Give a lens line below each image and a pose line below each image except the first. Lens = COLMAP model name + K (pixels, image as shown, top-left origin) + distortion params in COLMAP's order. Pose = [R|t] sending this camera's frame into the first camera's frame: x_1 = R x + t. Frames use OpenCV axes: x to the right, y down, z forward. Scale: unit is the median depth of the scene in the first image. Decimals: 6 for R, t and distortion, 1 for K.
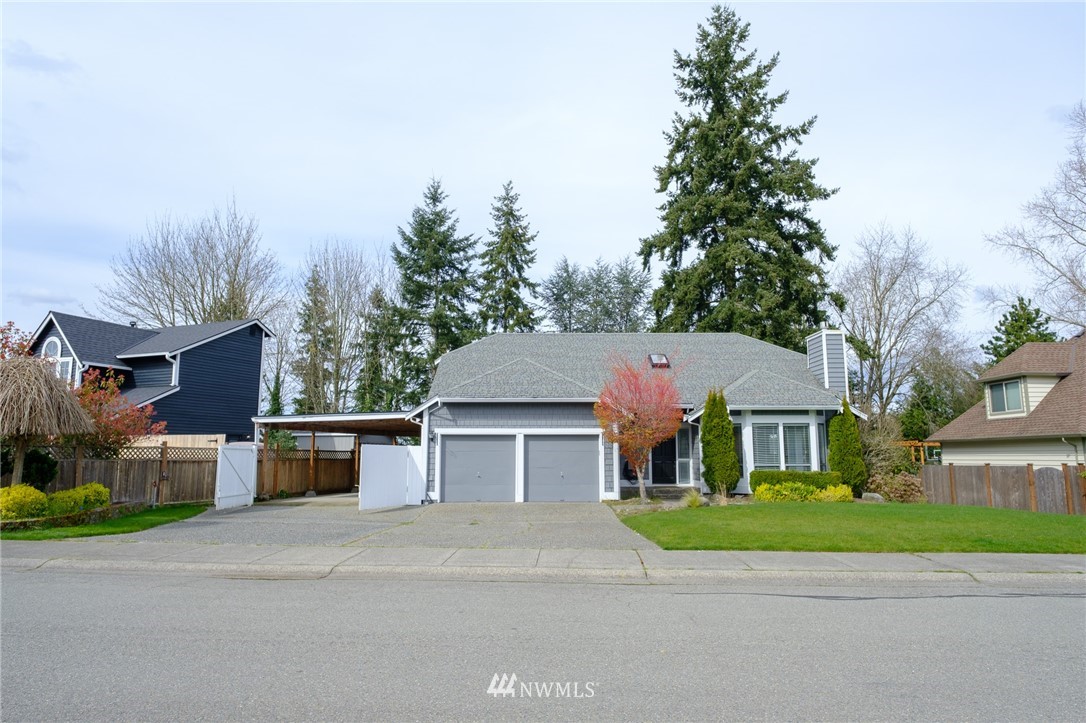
lens RADIAL K [[671.8, 0, 548.3], [0, 671.8, 363.1], [0, 0, 1]] dist [-0.006867, 0.002564]
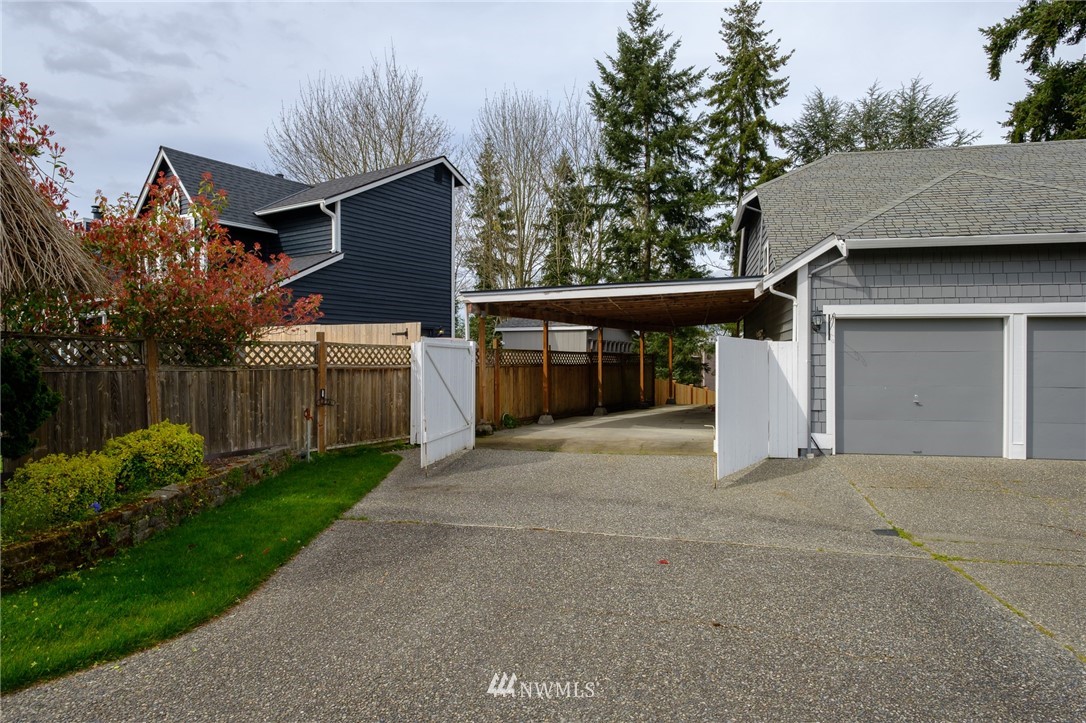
lens RADIAL K [[671.8, 0, 551.9], [0, 671.8, 360.5], [0, 0, 1]] dist [-0.006867, 0.002564]
pose [[0.977496, 0.003841, -0.210921, -0.215261], [0.025387, 0.990426, 0.135689, 0.054498], [0.209423, -0.137990, 0.968040, 0.399117]]
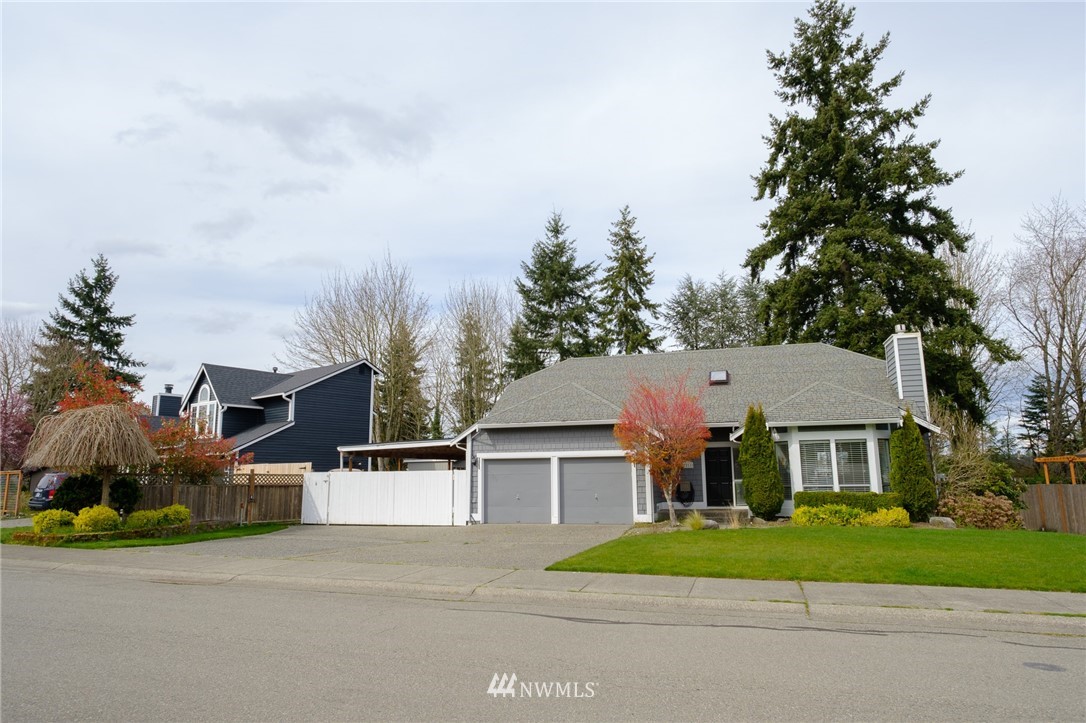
lens RADIAL K [[671.8, 0, 549.8], [0, 671.8, 363.1], [0, 0, 1]] dist [-0.006867, 0.002564]
pose [[0.957407, -0.058659, -0.282722, 0.207866], [0.048964, 0.997949, -0.041242, 0.003455], [0.284561, 0.025642, 0.958315, 0.009063]]
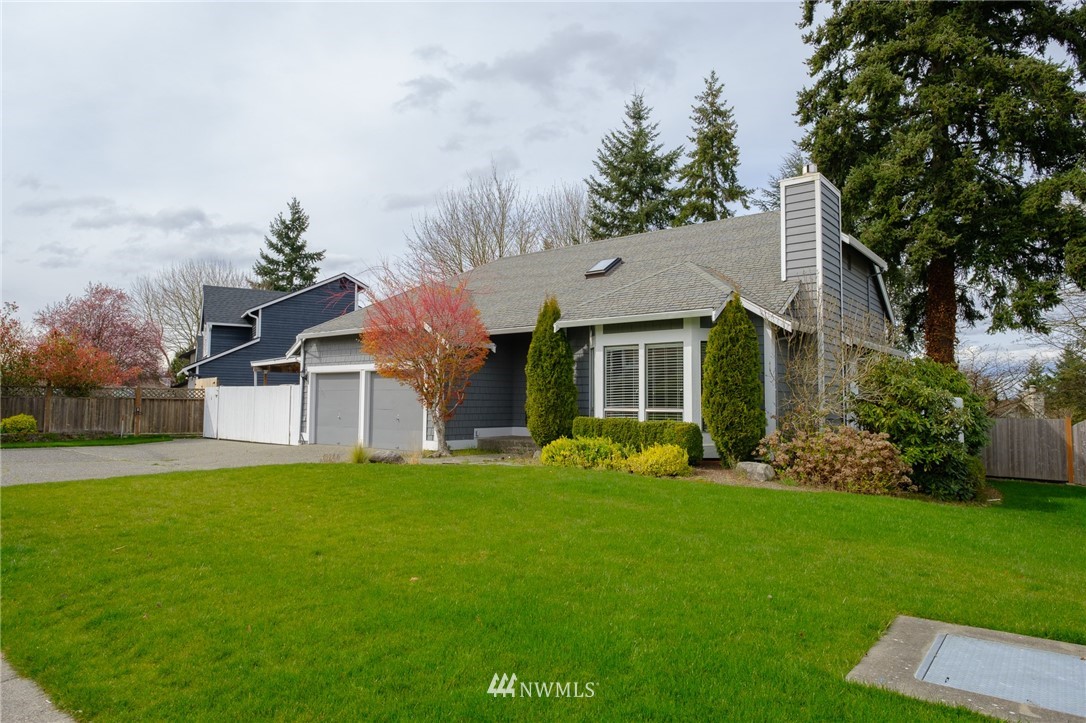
lens RADIAL K [[671.8, 0, 550.1], [0, 671.8, 361.0], [0, 0, 1]] dist [-0.006867, 0.002564]
pose [[0.782417, -0.031918, -0.621937, 0.573785], [0.078213, 0.995815, 0.047289, 0.059027], [0.617824, -0.085643, 0.781638, 0.391294]]
